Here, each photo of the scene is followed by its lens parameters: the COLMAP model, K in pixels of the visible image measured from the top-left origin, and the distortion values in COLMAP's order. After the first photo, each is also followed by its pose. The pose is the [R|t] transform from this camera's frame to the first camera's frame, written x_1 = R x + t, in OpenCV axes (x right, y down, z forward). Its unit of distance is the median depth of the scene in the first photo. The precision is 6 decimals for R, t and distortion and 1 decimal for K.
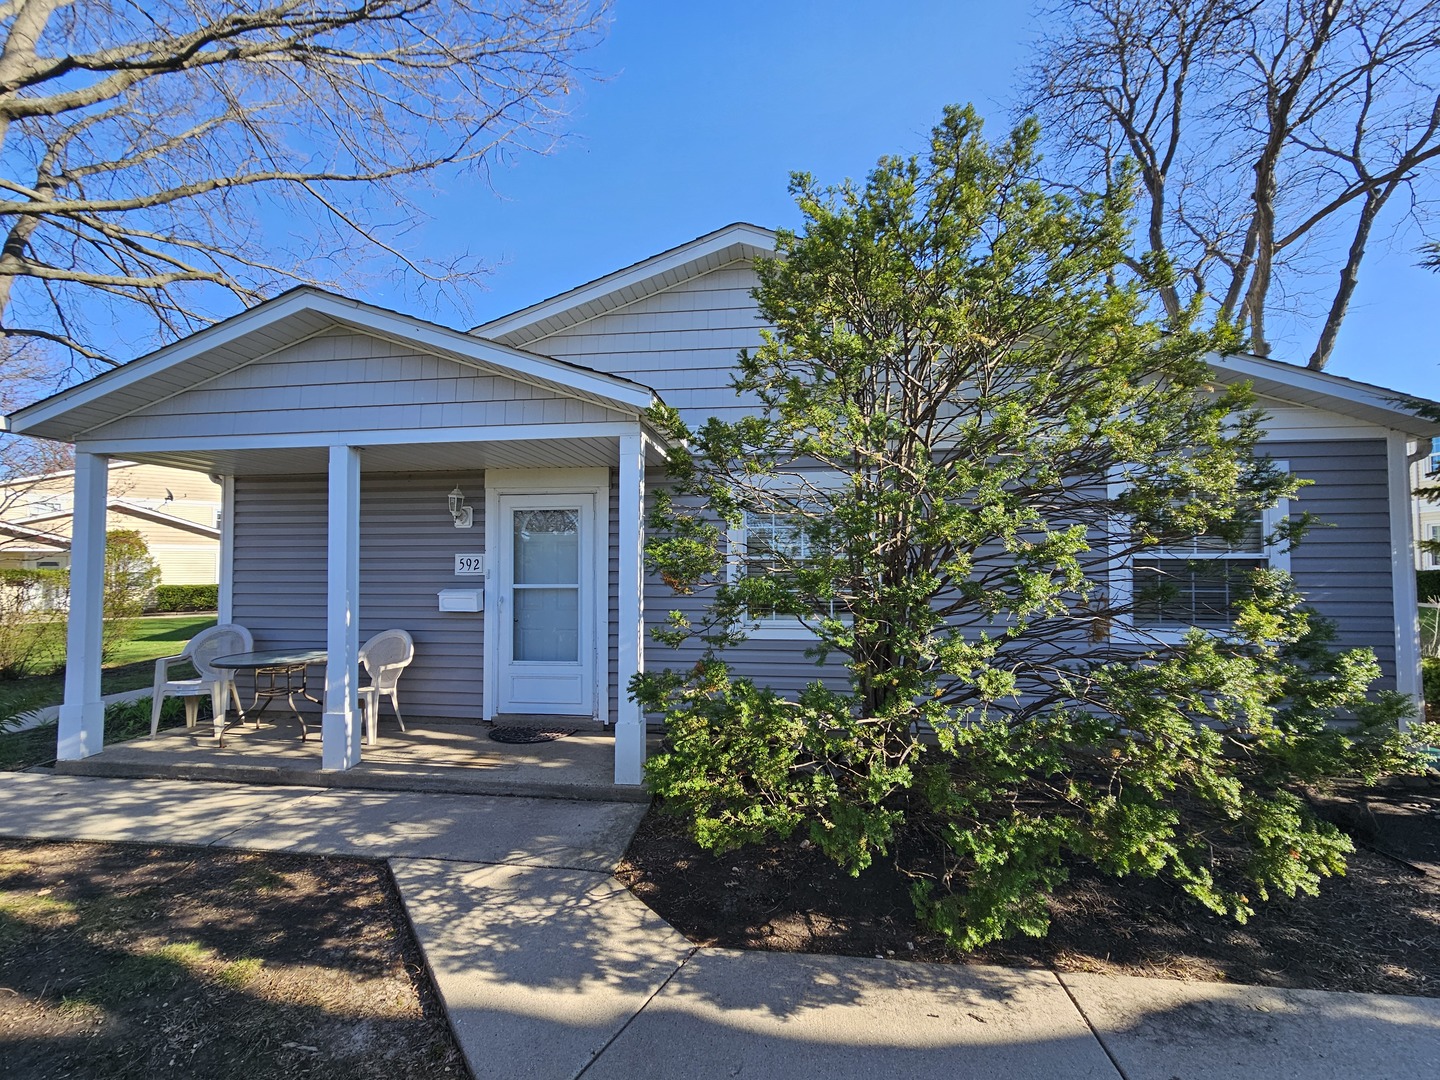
lens RADIAL K [[584.6, 0, 720.0], [0, 584.6, 540.0], [0, 0, 1]] dist [0.000851, 0.000462]
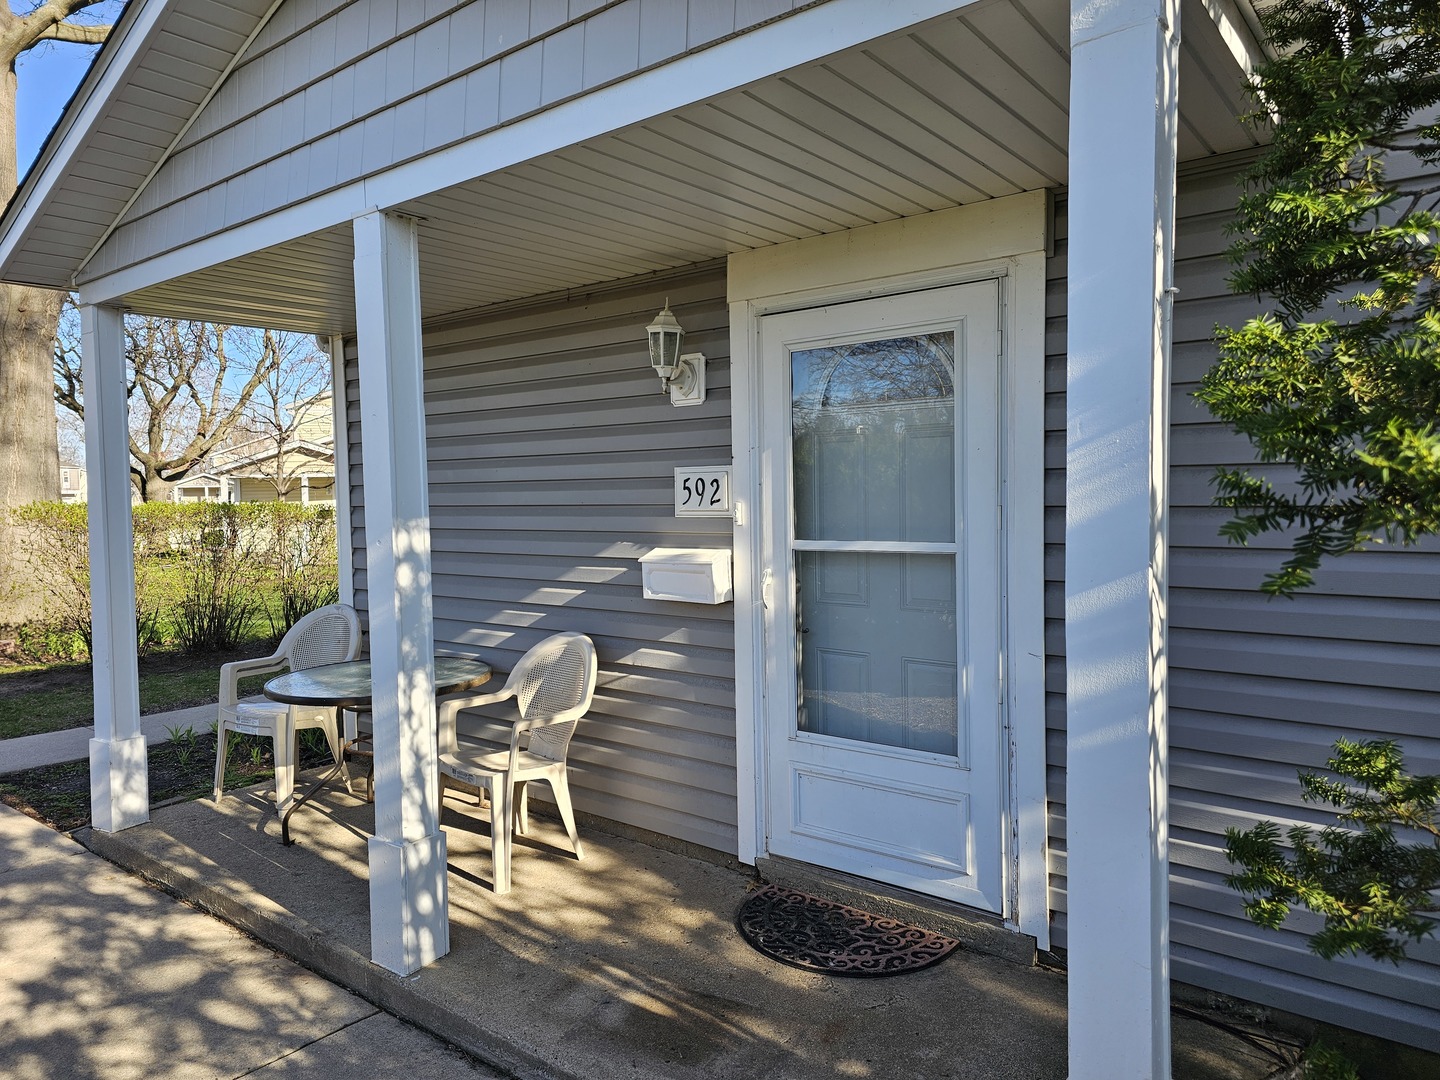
lens RADIAL K [[951.9, 0, 712.2], [0, 951.9, 532.1], [0, 0, 1]] dist [0.069307, -0.062543]
pose [[0.850586, 0.008756, -0.525763, -0.074421], [0.032367, 0.997094, 0.068969, 0.029561], [0.524838, -0.075681, 0.847831, 0.520039]]
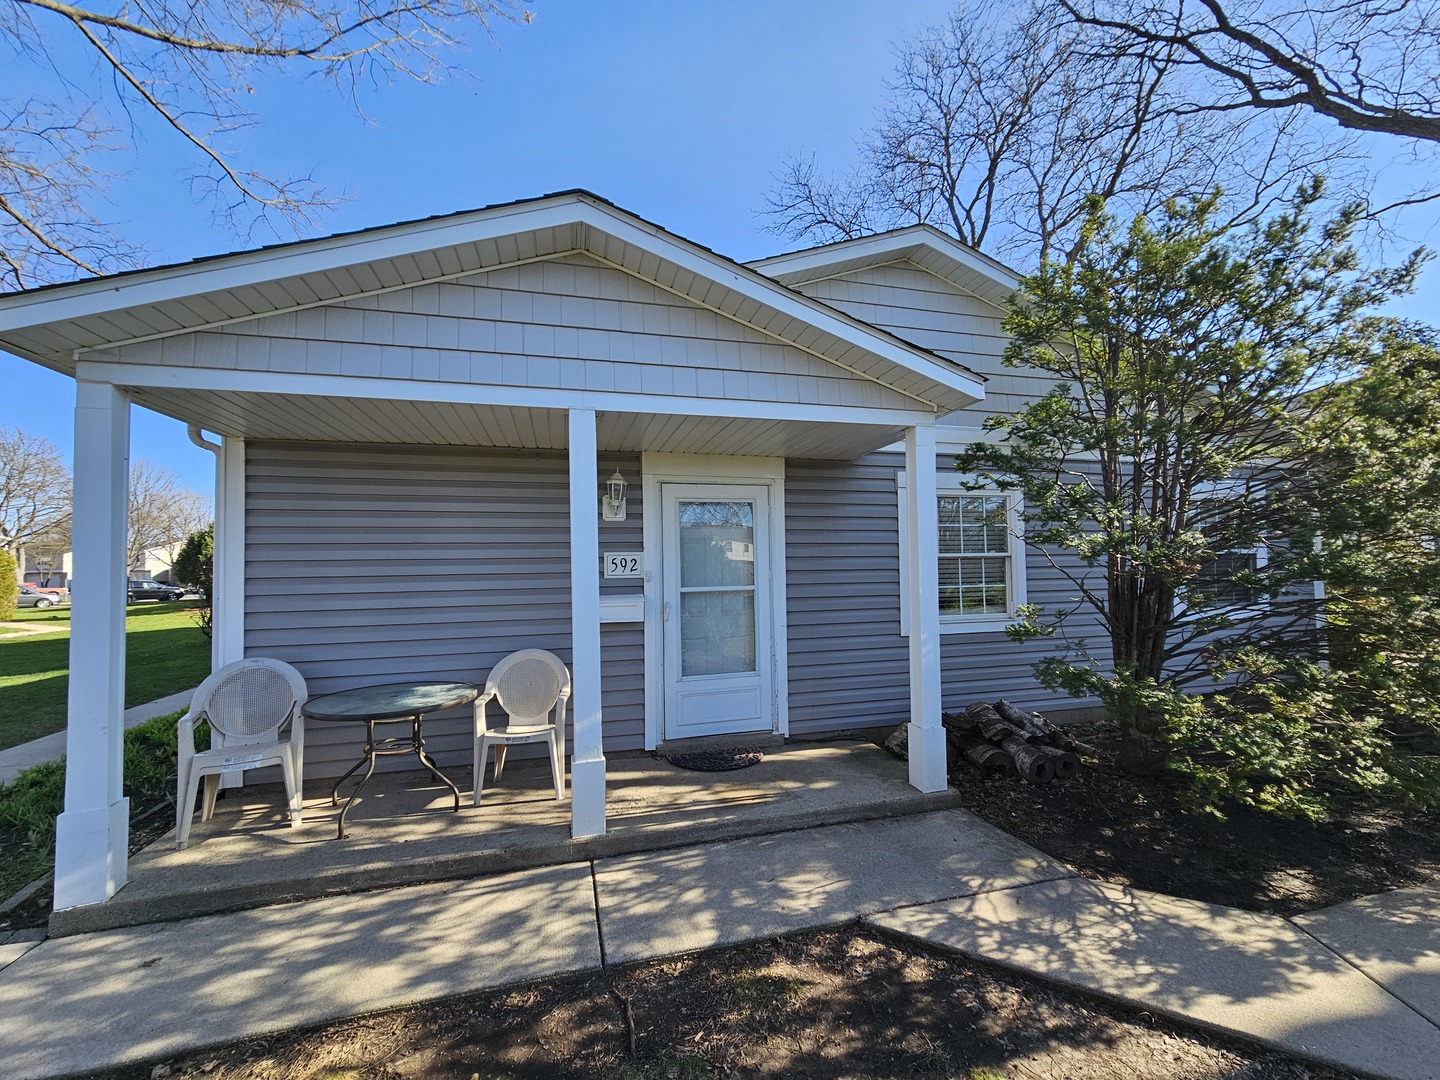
lens RADIAL K [[584.6, 0, 720.0], [0, 584.6, 540.0], [0, 0, 1]] dist [0.000851, 0.000462]
pose [[0.927513, 0.001900, 0.373786, -0.761753], [0.000049, 0.999986, -0.005204, 0.013087], [-0.373791, 0.004845, 0.927500, 0.223964]]
